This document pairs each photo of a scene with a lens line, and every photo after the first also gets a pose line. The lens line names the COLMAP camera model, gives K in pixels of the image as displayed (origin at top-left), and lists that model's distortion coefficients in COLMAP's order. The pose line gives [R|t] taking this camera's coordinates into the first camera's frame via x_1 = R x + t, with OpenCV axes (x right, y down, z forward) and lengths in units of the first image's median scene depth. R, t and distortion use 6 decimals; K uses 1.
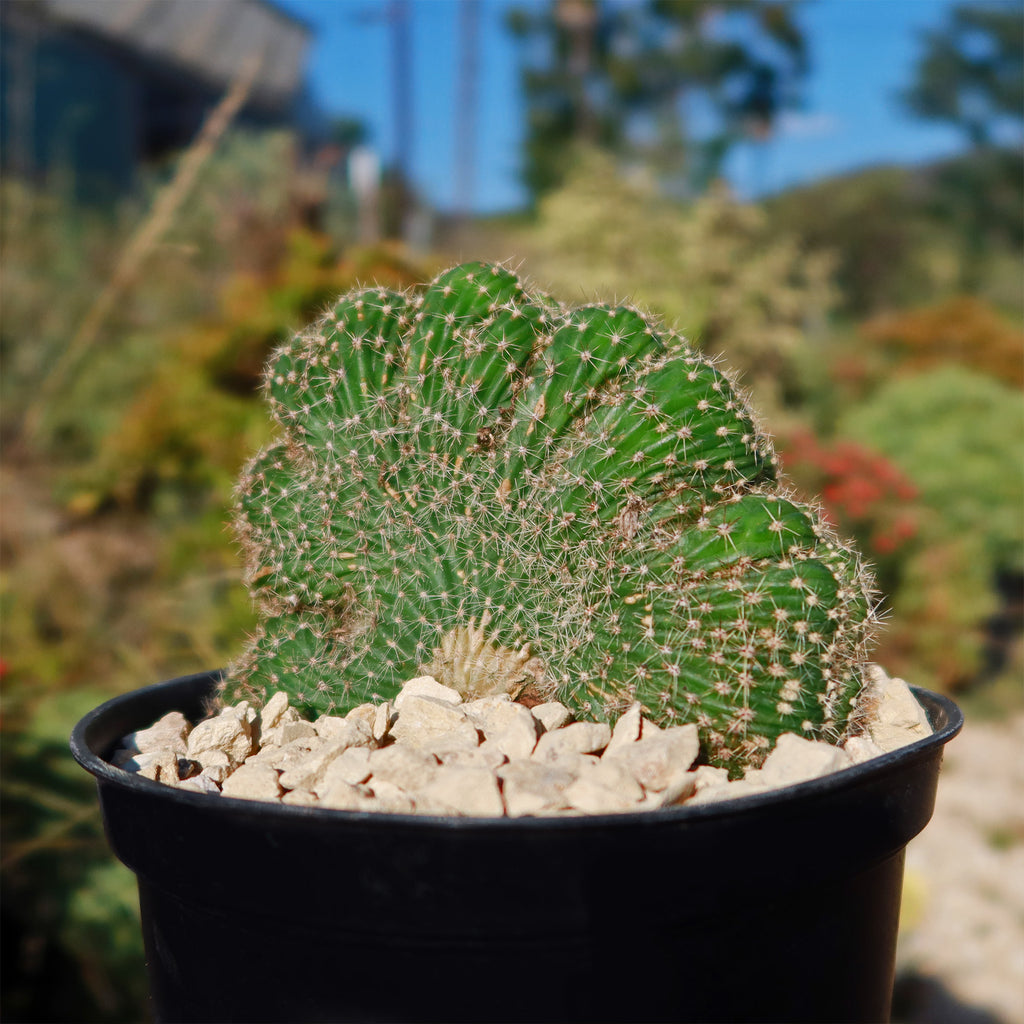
lens RADIAL K [[1229.6, 0, 567.9], [0, 1229.6, 492.7], [0, 0, 1]] dist [0.001207, 0.000111]
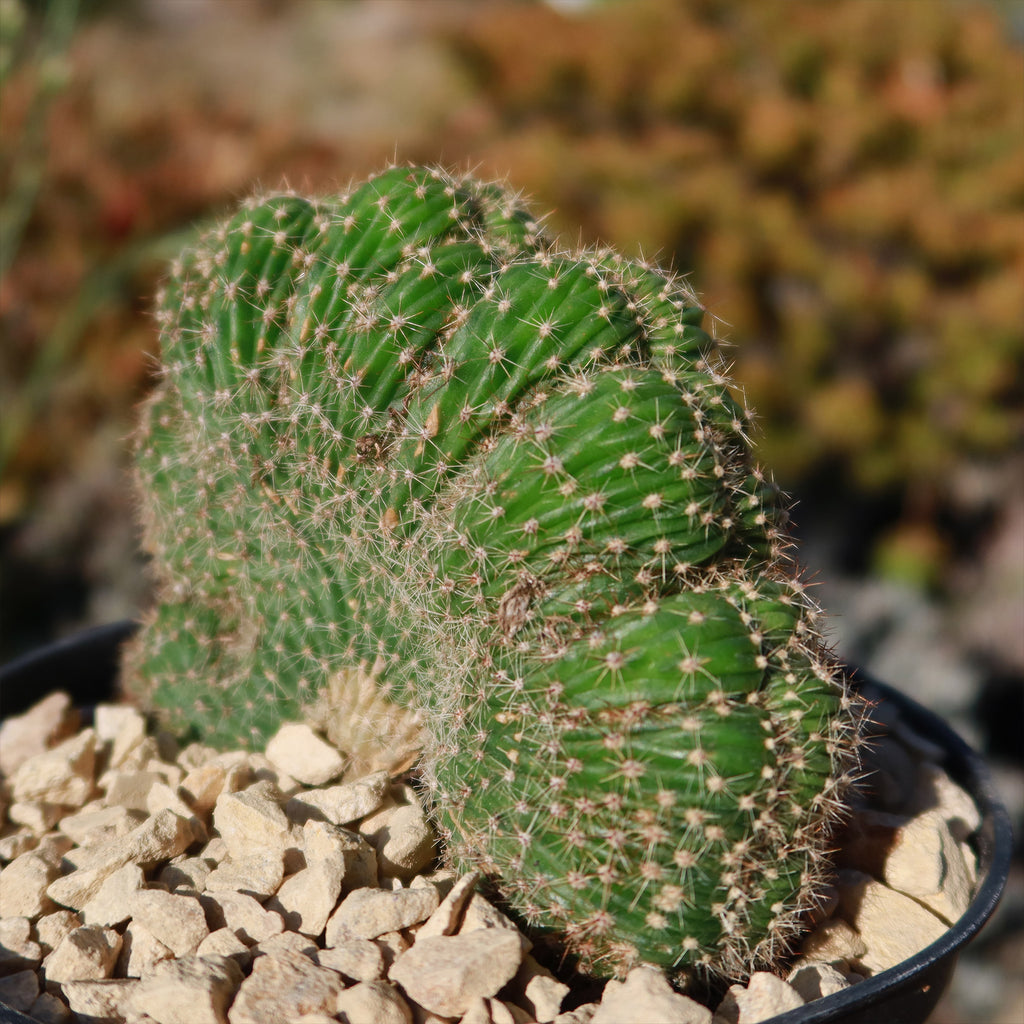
lens RADIAL K [[1495.5, 0, 512.0], [0, 1495.5, 512.0], [0, 0, 1]] dist [0.005047, 0.036590]
pose [[0.956725, 0.113963, -0.267748, 0.259435], [-0.039342, 0.962330, 0.269021, -0.251783], [0.288320, -0.246845, 0.925170, 0.177753]]
